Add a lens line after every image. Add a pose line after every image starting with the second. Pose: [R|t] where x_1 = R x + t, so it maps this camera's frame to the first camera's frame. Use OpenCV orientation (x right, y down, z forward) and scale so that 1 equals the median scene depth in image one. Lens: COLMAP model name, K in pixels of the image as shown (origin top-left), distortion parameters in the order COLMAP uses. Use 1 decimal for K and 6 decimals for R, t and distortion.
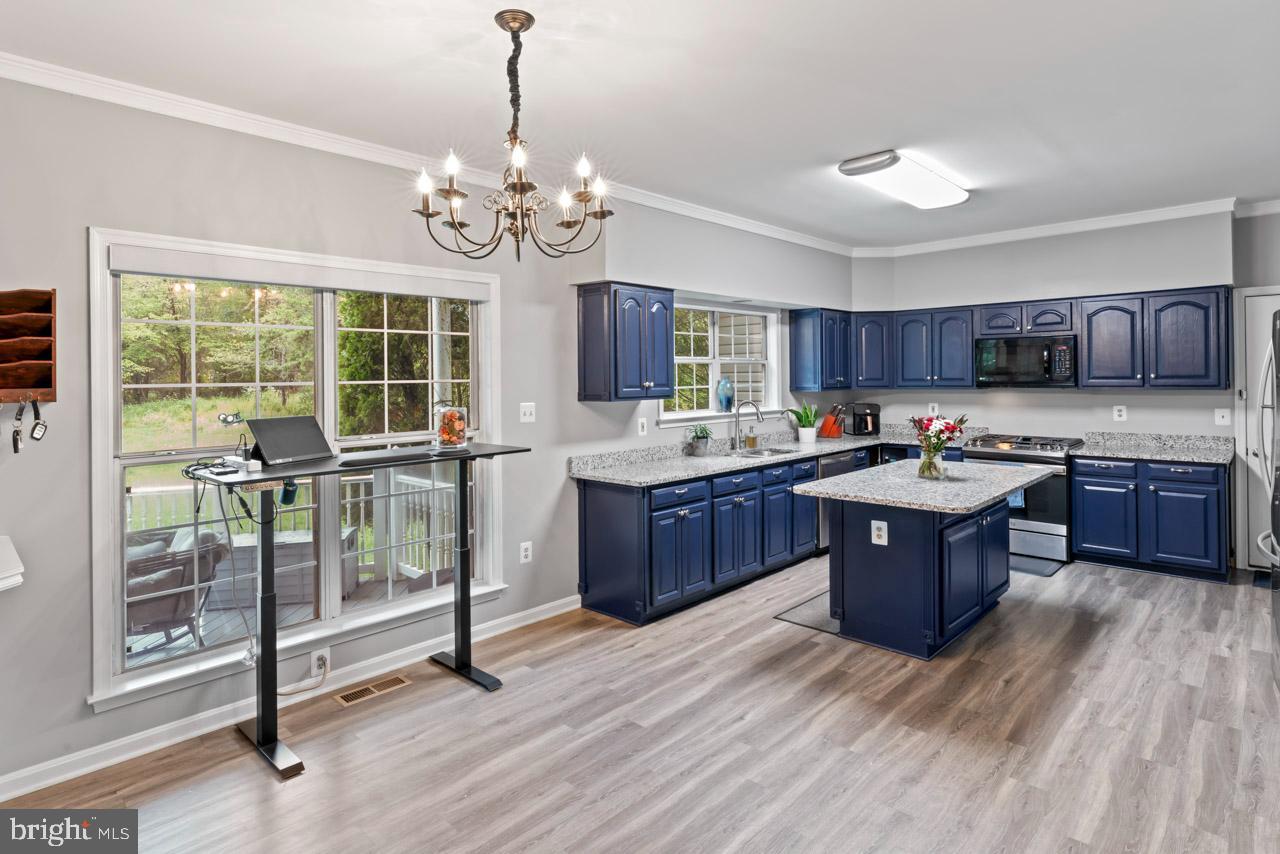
lens RADIAL K [[670.8, 0, 640.0], [0, 670.8, 427.0], [0, 0, 1]] dist [-0.001067, -0.000556]
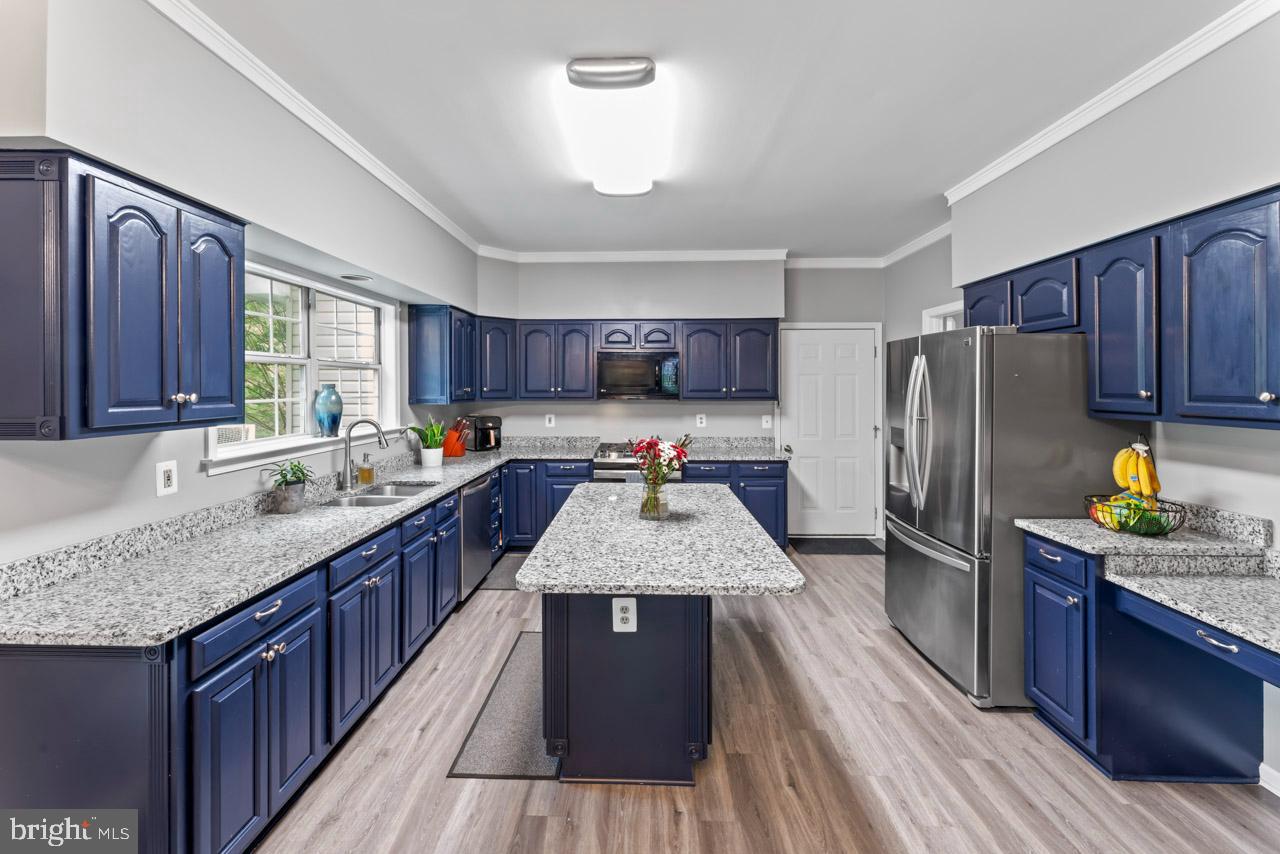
lens RADIAL K [[523.5, 0, 622.1], [0, 523.5, 392.2], [0, 0, 1]] dist [-0.000440, -0.000133]
pose [[0.753742, 0.005650, 0.657146, 0.002383], [0.038392, 0.997877, -0.052614, -0.029872], [-0.656048, 0.064886, 0.751925, 0.428123]]
